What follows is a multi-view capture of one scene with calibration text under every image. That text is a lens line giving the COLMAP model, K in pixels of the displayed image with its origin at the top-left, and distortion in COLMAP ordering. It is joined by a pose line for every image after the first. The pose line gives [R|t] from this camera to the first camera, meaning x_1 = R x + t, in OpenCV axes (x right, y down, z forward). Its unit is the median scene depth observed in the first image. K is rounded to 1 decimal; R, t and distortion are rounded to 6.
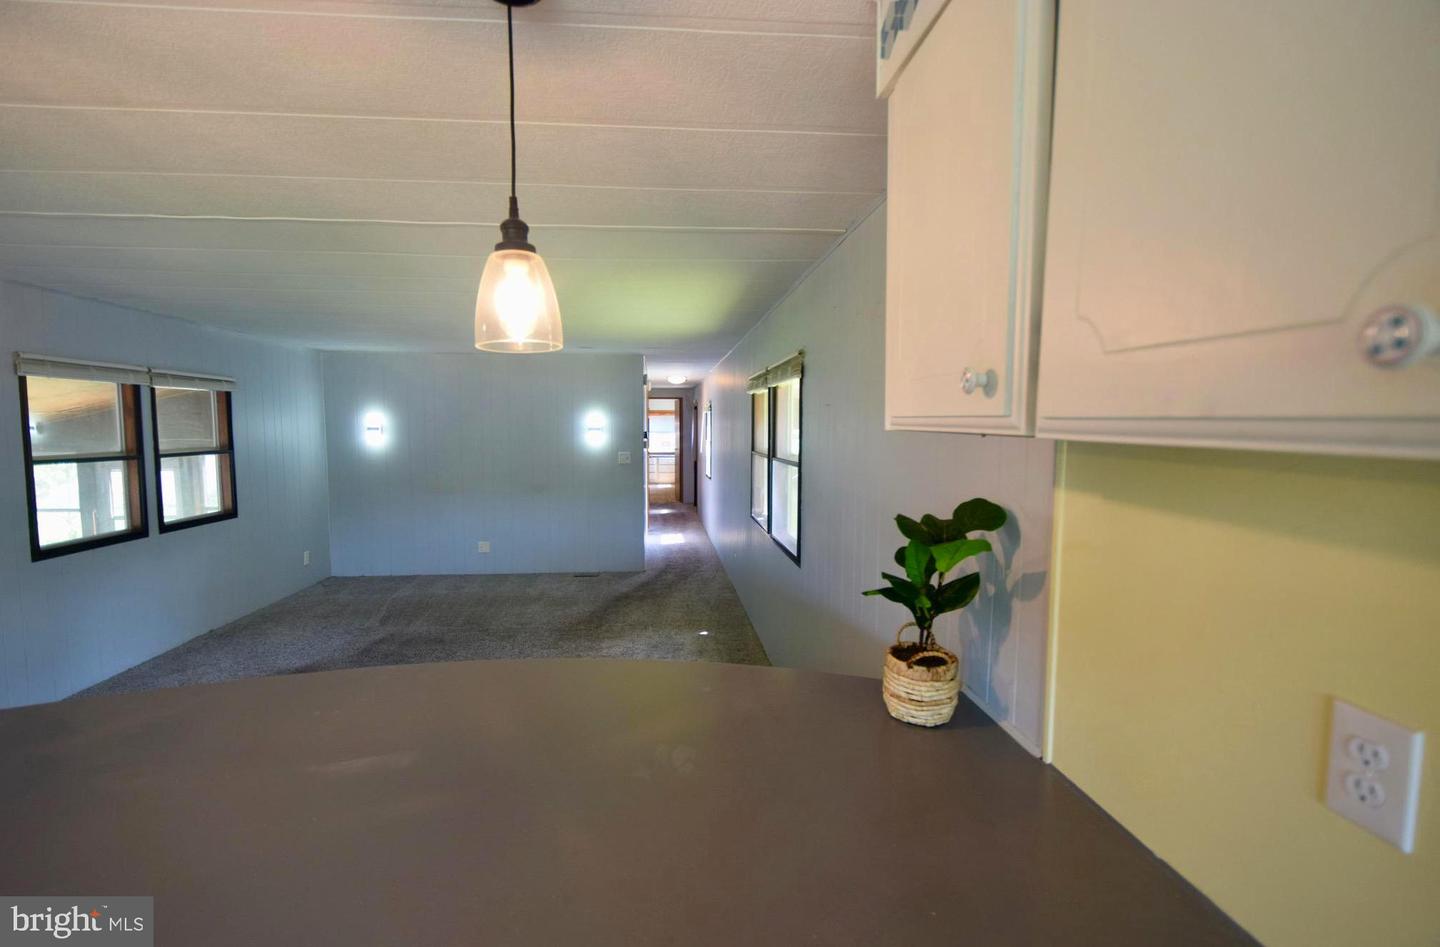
lens RADIAL K [[631.0, 0, 727.0], [0, 631.0, 475.0], [0, 0, 1]] dist [0.003430, -0.005400]
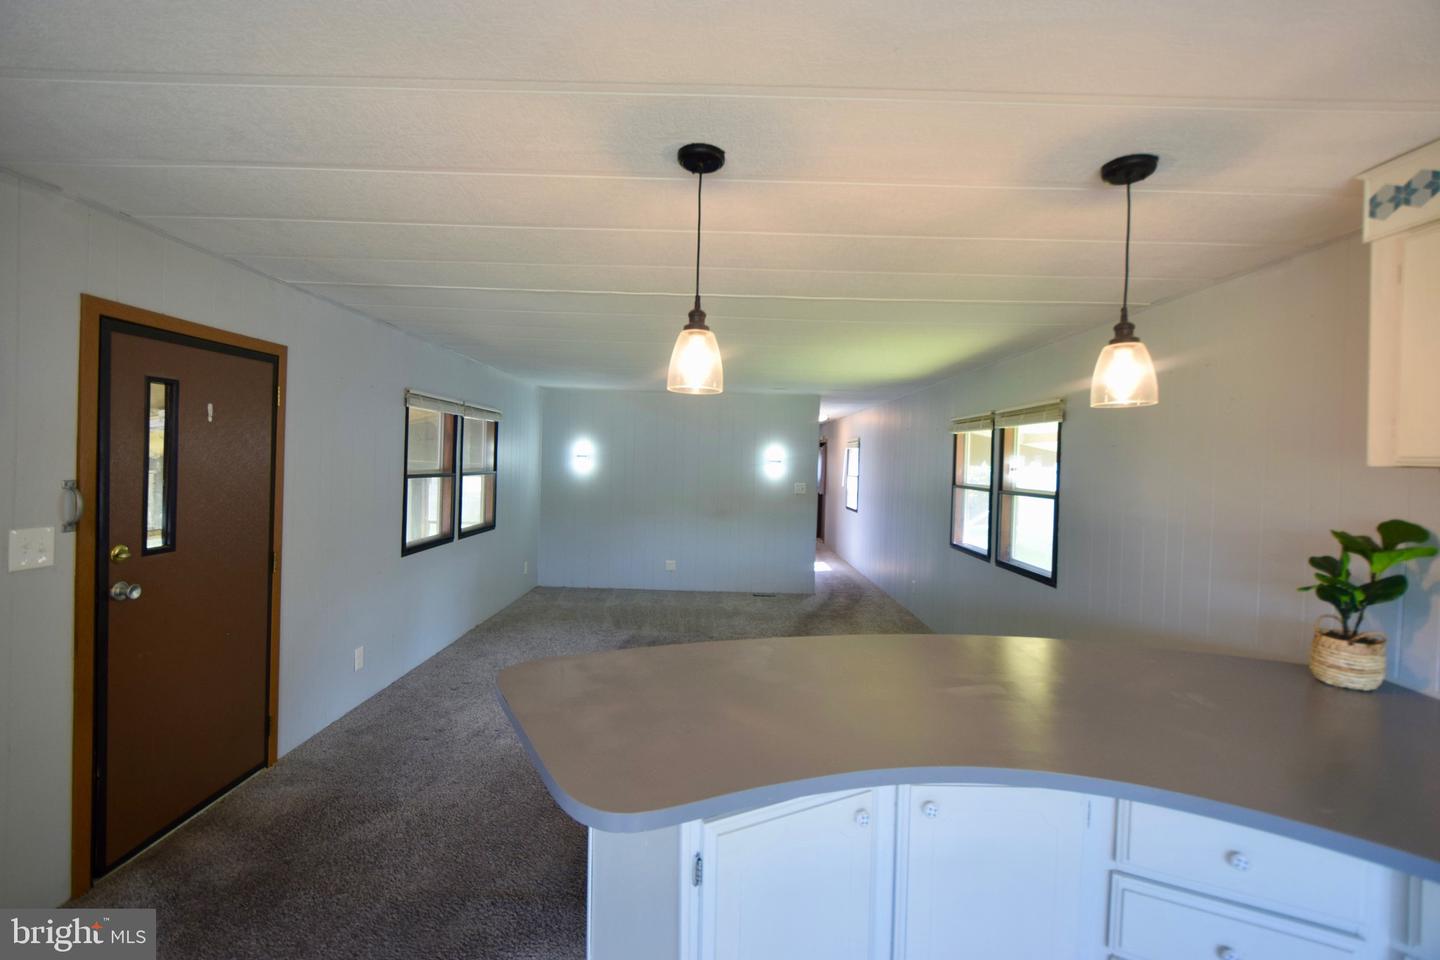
lens RADIAL K [[631.0, 0, 726.2], [0, 631.0, 468.7], [0, 0, 1]] dist [0.003430, -0.005400]
pose [[0.995503, 0.026751, -0.090873, -0.301460], [-0.032659, 0.997405, -0.064160, 0.020465], [0.088921, 0.066840, 0.993794, -0.153855]]
